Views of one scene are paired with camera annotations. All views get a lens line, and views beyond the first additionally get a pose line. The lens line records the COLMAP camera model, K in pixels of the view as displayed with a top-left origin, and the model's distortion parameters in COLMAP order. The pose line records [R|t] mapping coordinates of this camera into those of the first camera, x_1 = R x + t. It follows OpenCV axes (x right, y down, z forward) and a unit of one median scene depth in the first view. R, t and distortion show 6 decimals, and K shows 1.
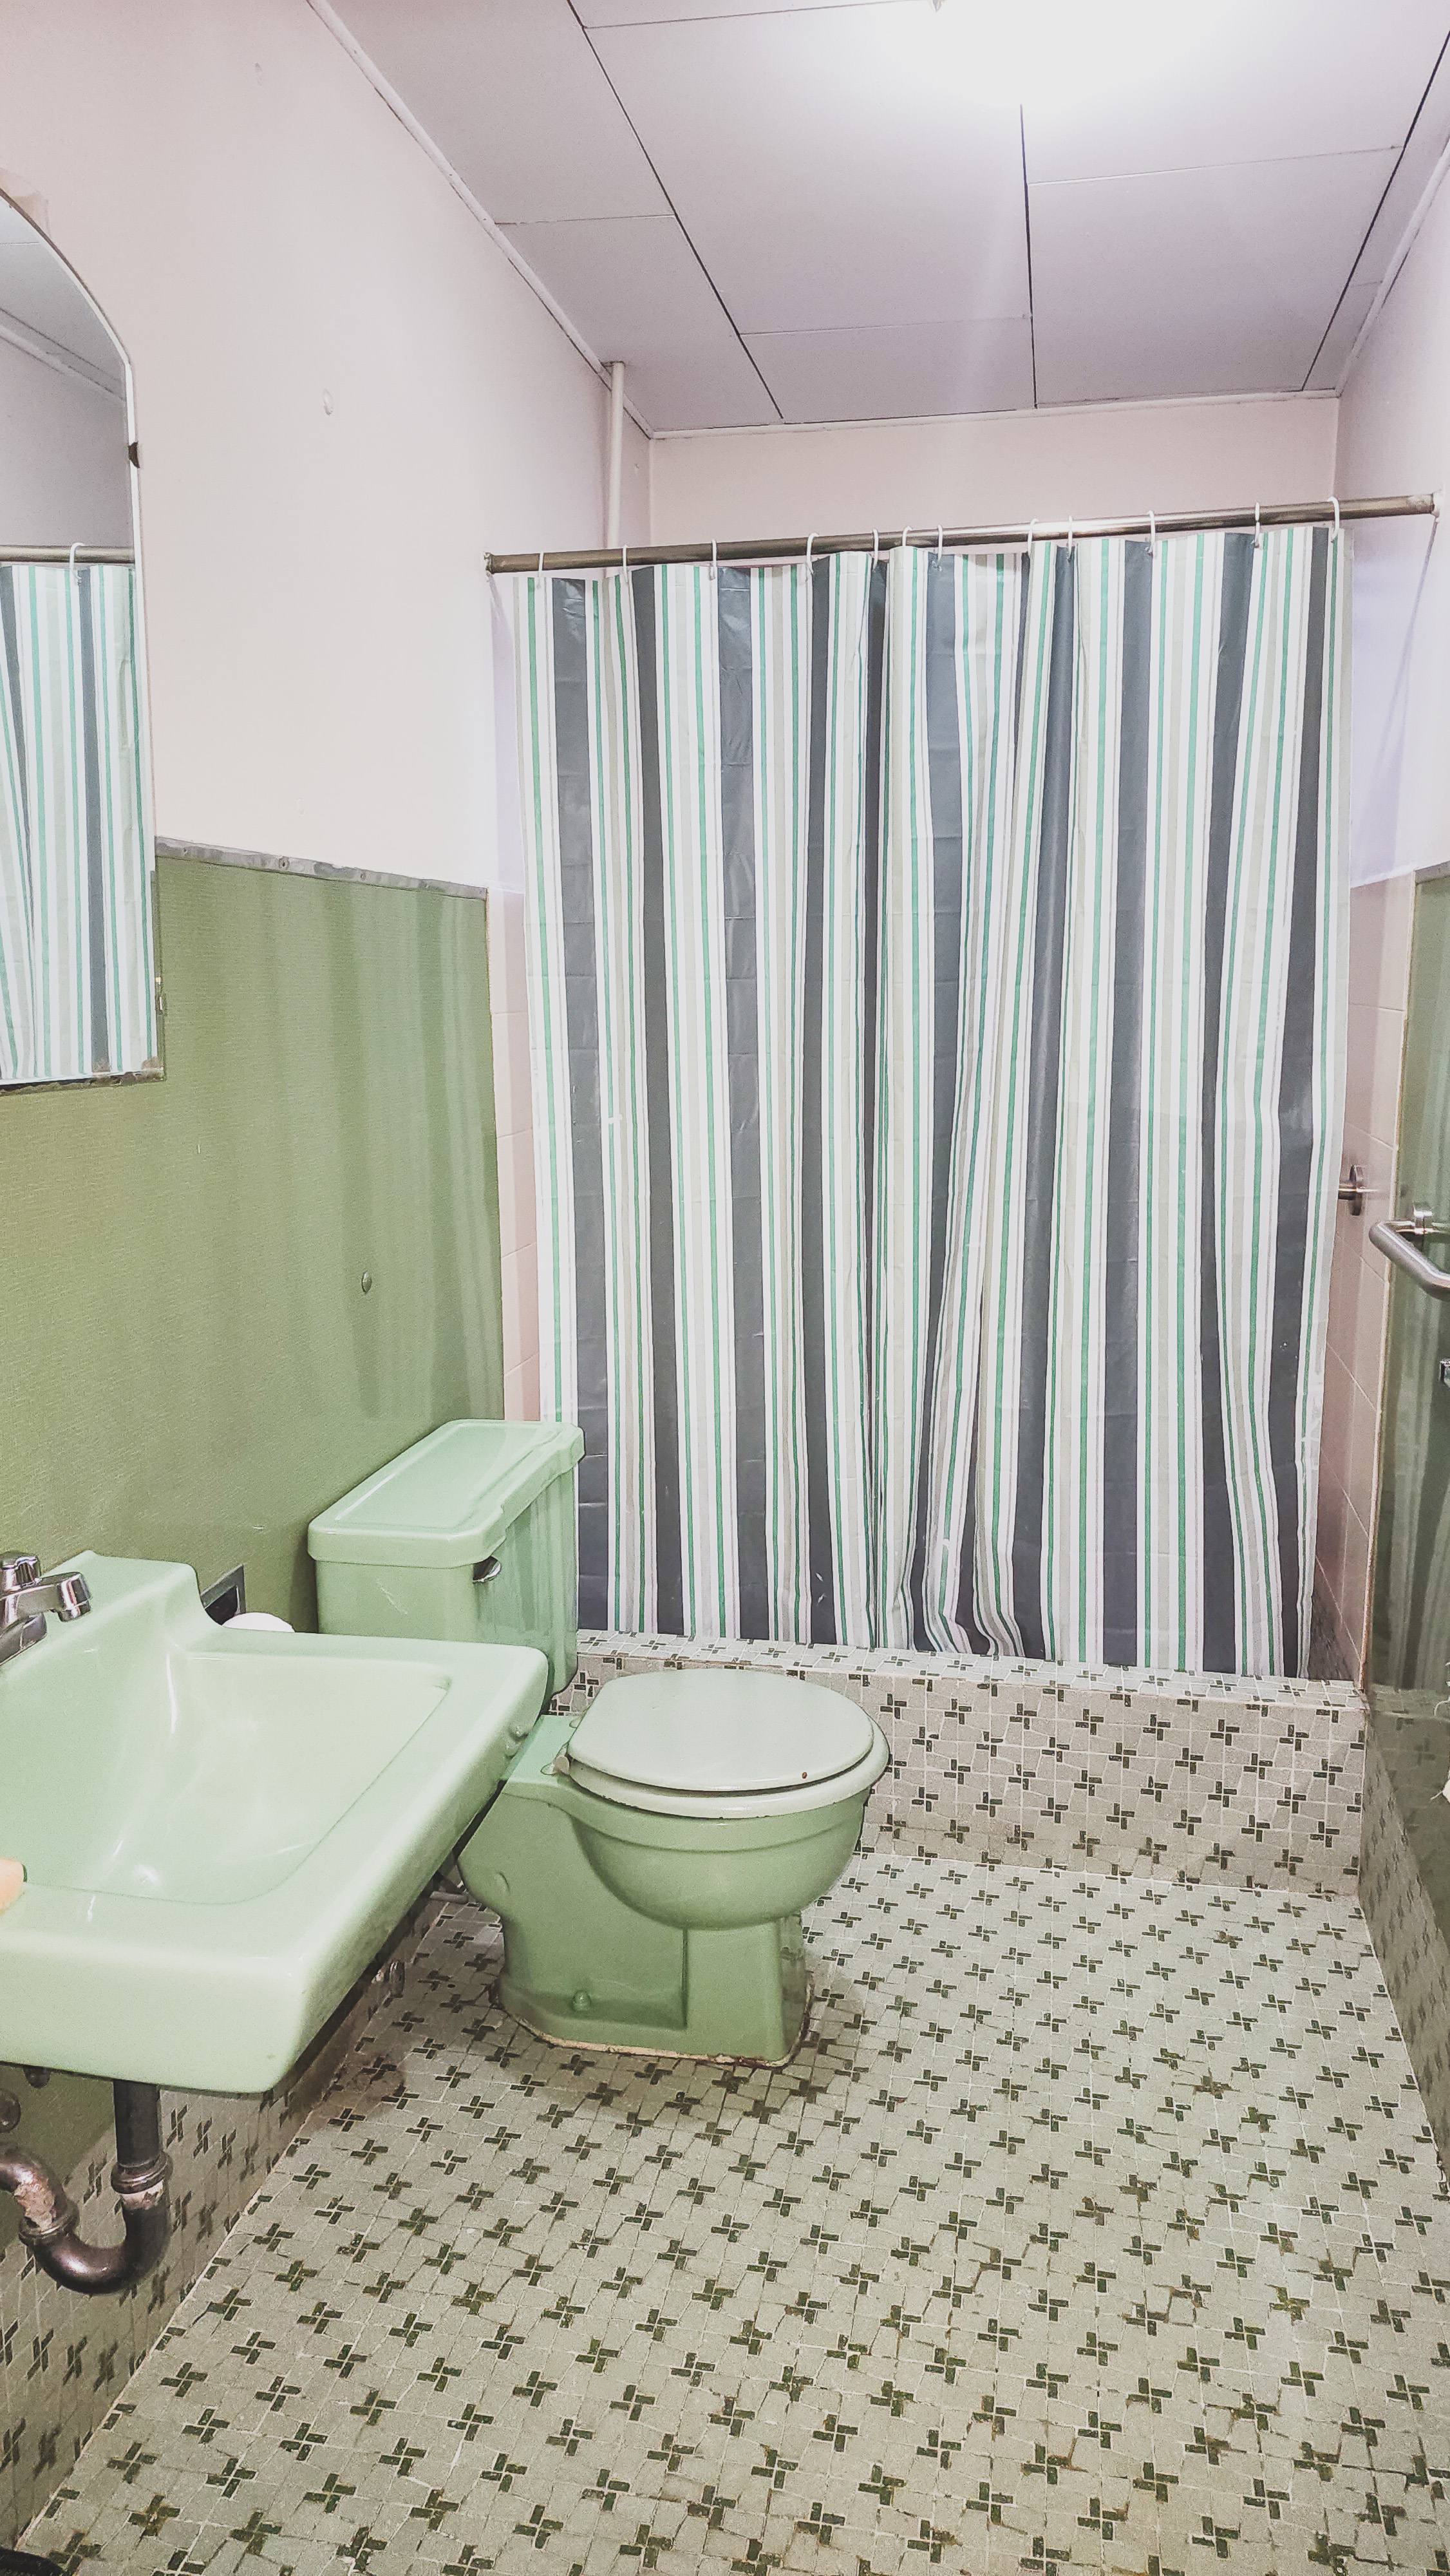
lens RADIAL K [[1751.5, 0, 725.0], [0, 1751.5, 1288.0], [0, 0, 1]] dist [0.098950, -0.077262]
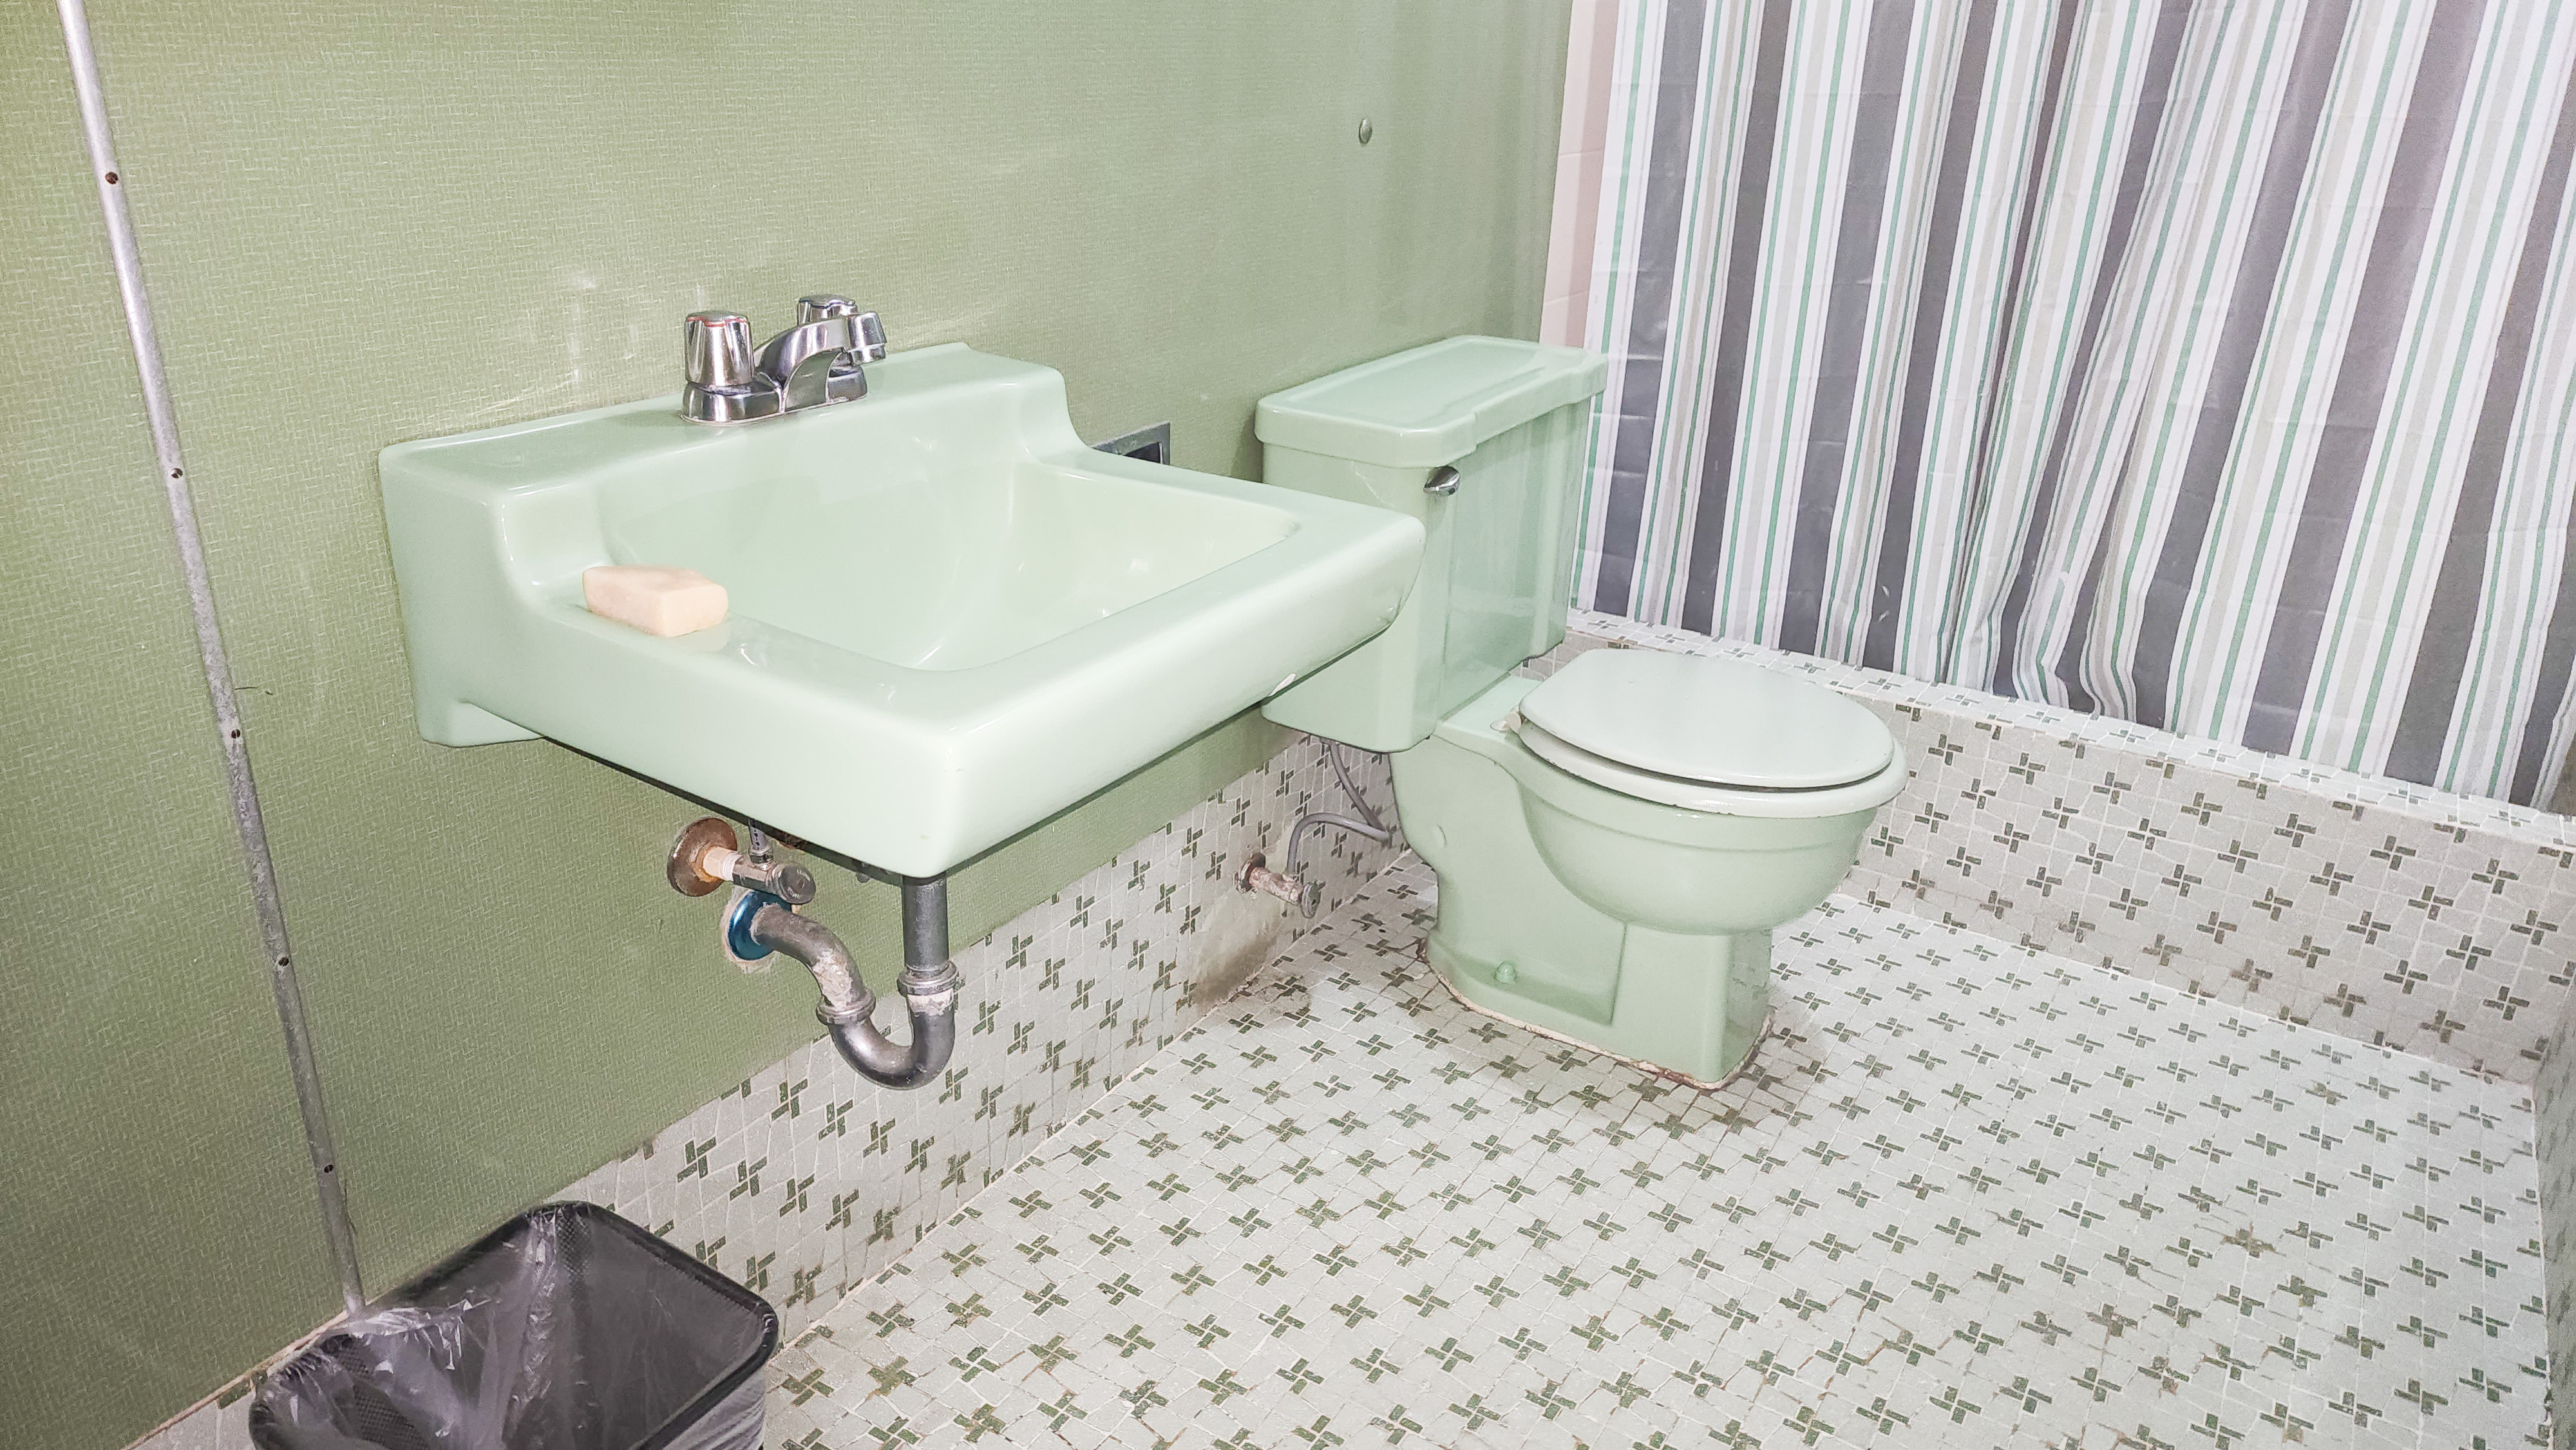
lens RADIAL K [[1751.5, 0, 1286.1], [0, 1751.5, 735.9], [0, 0, 1]] dist [0.098950, -0.077262]
pose [[0.934539, 0.181124, -0.306318, 0.074746], [-0.109661, 0.965469, 0.236314, 0.083227], [0.338543, -0.187253, 0.922131, 0.149750]]
